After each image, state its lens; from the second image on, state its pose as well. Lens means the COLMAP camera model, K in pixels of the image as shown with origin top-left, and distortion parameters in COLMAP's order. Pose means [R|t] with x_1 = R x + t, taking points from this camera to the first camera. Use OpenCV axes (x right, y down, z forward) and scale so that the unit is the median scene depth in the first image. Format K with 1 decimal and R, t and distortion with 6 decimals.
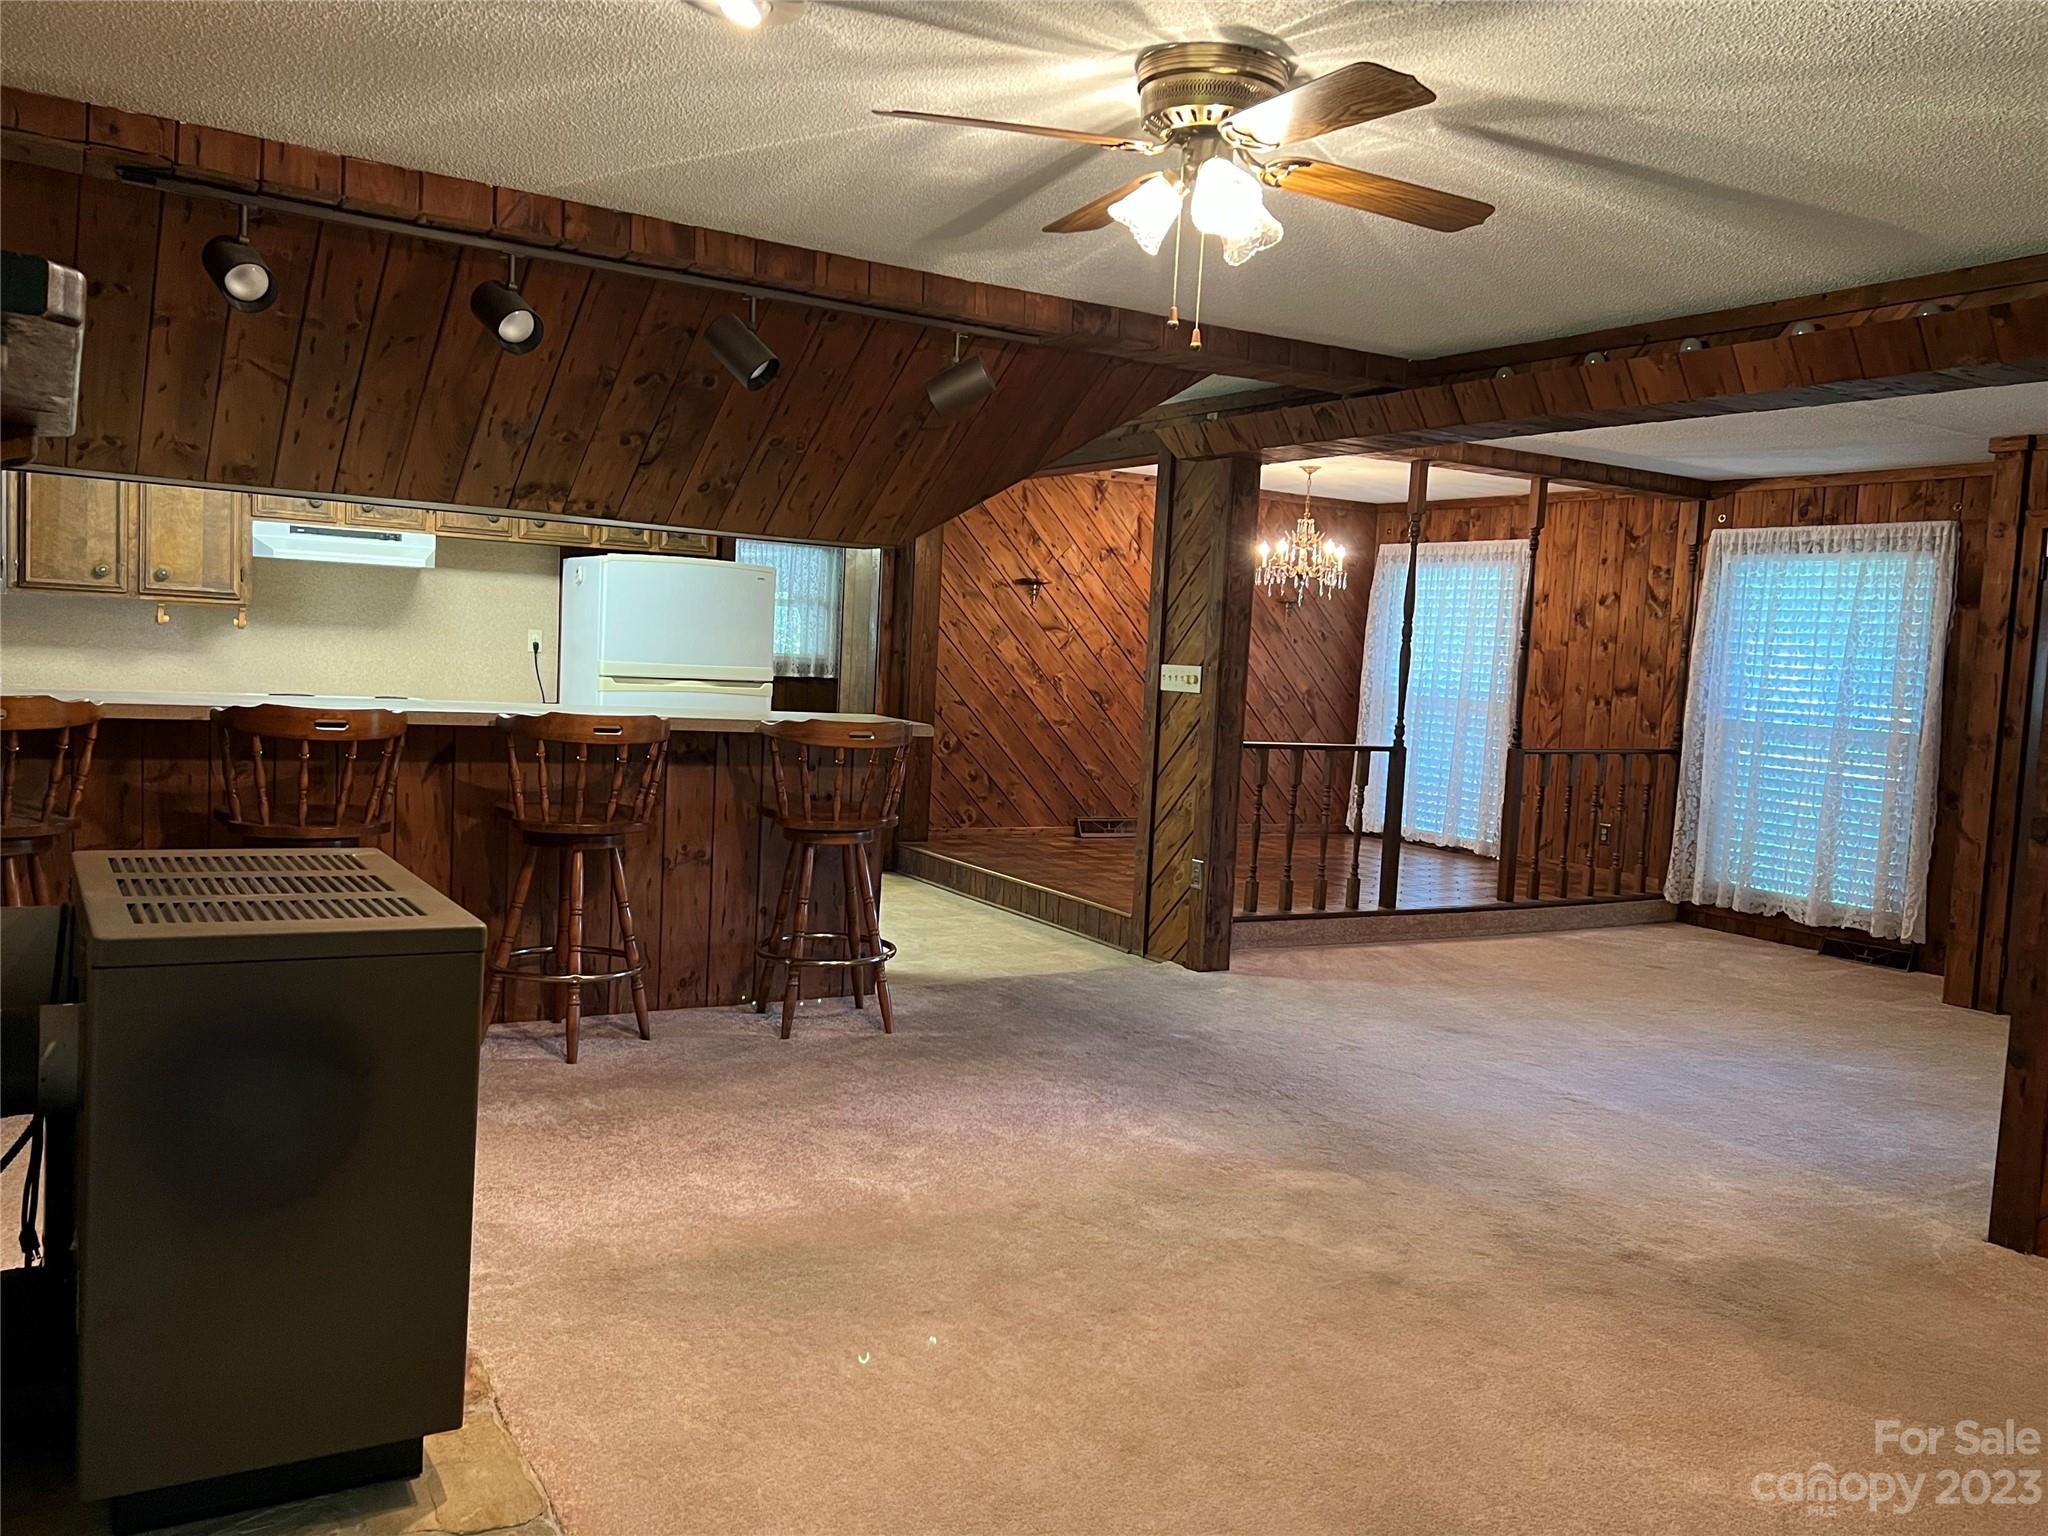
lens RADIAL K [[1613.2, 0, 1024.0], [0, 1613.2, 768.0], [0, 0, 1]] dist [0.006331, 0.000152]
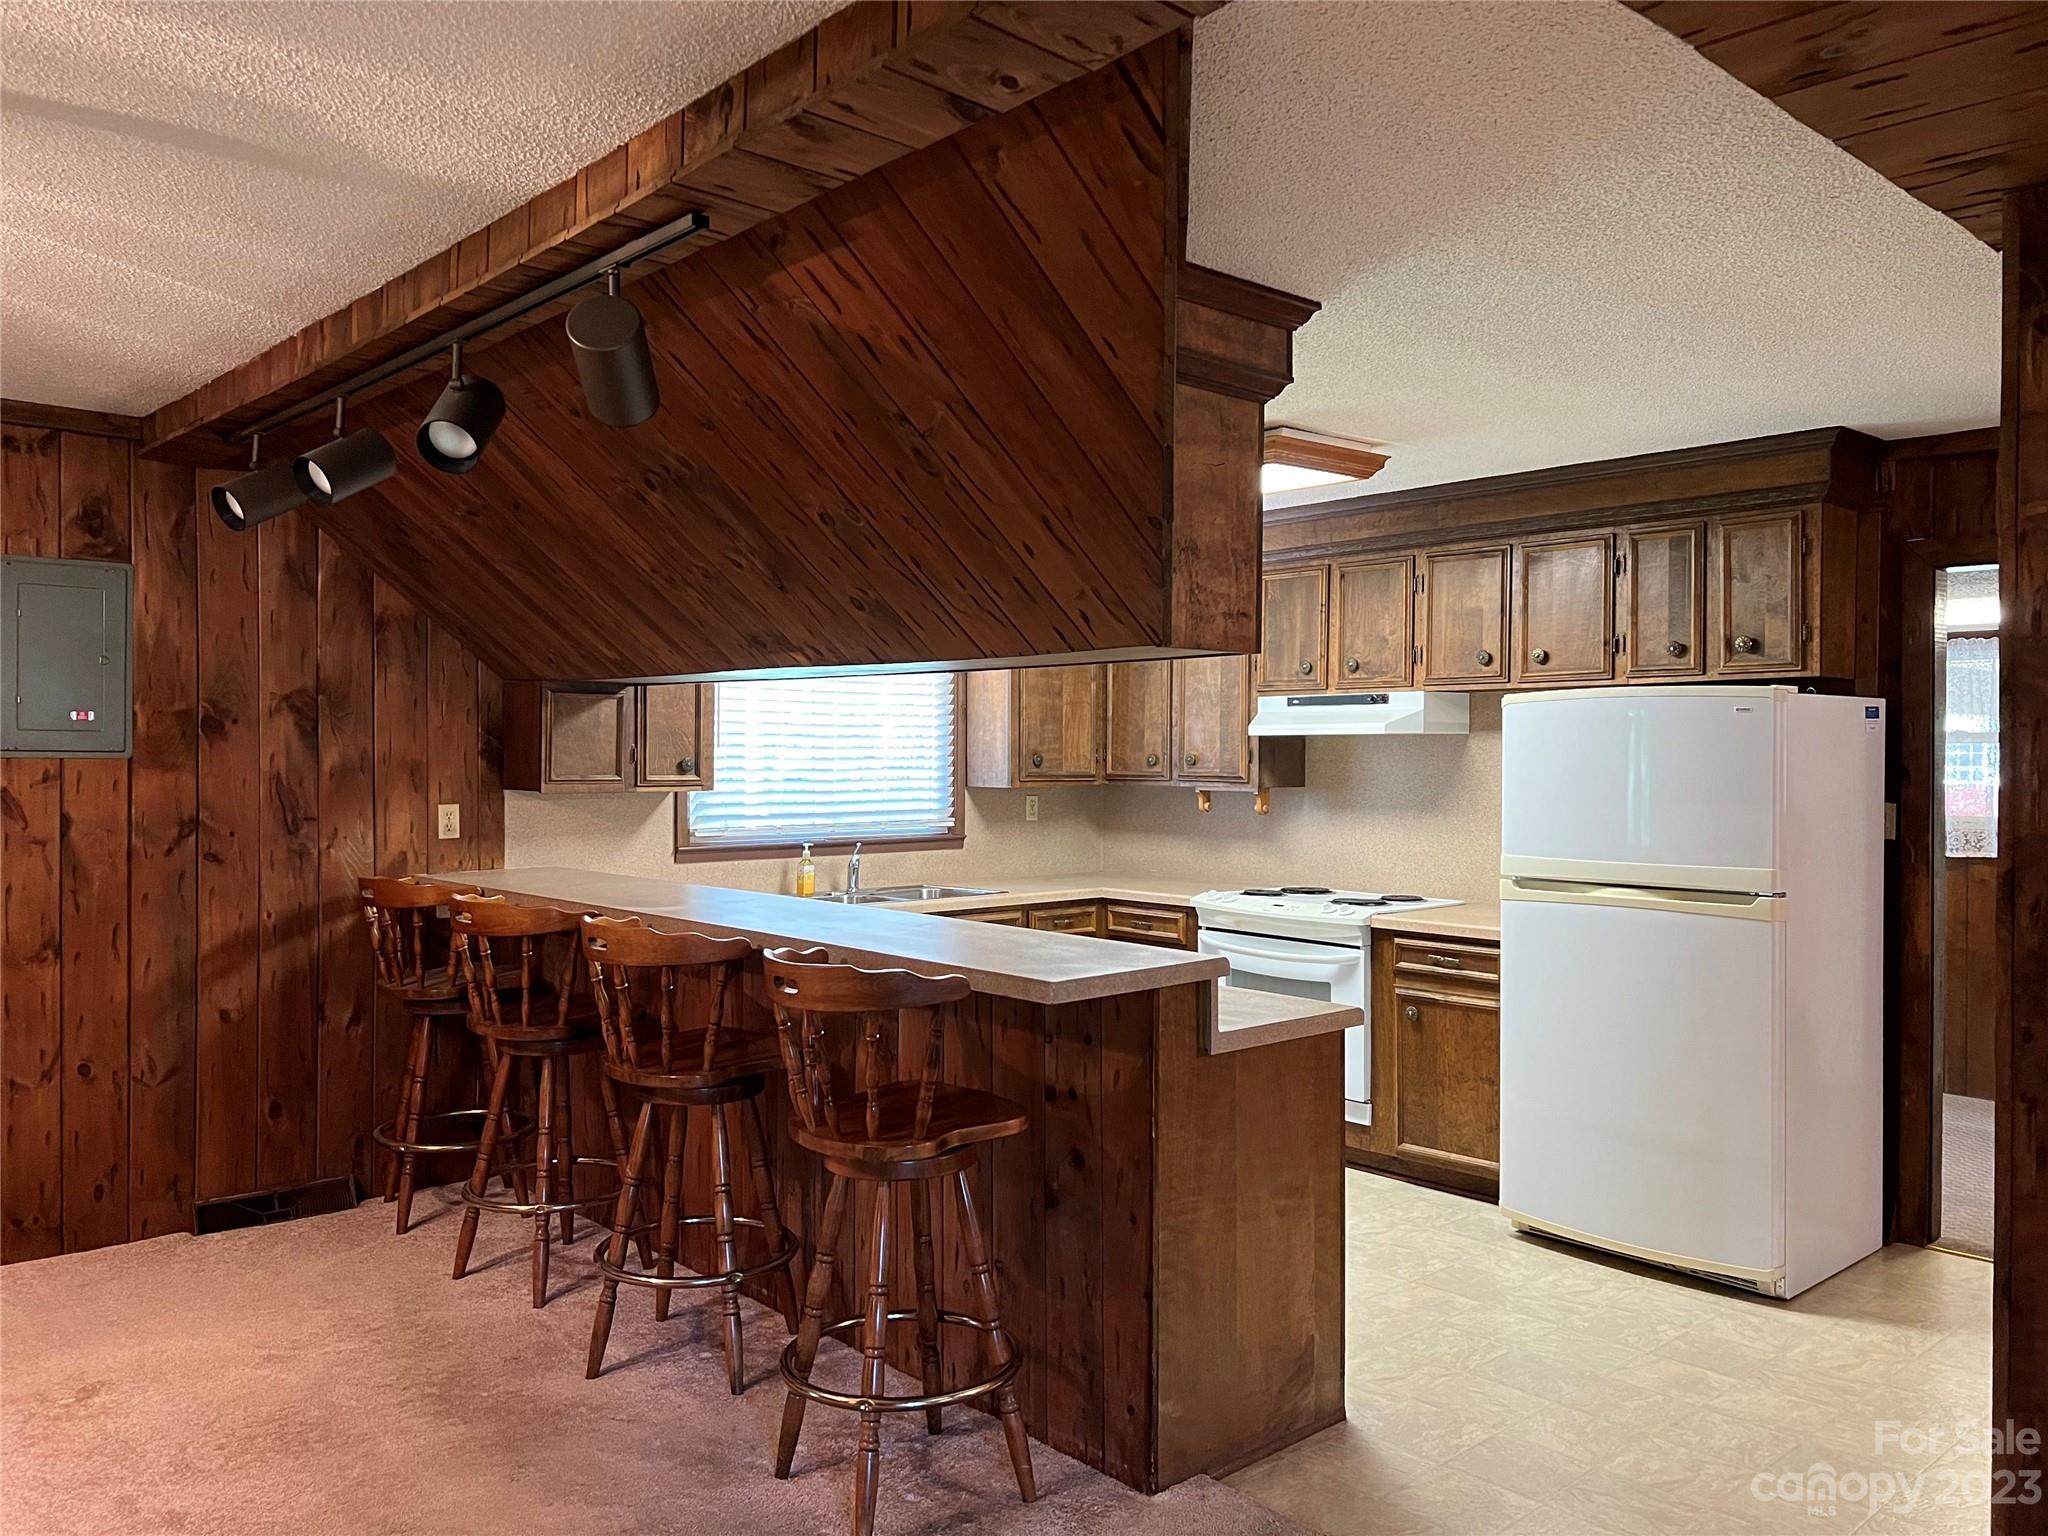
lens RADIAL K [[1515.9, 0, 943.4], [0, 1515.9, 763.4], [0, 0, 1]] dist [0.080432, -0.001488]
pose [[0.182209, -0.050156, -0.981980, 0.336464], [-0.068364, 0.995635, -0.063538, -0.050717], [0.980880, 0.078710, 0.177985, 0.695635]]
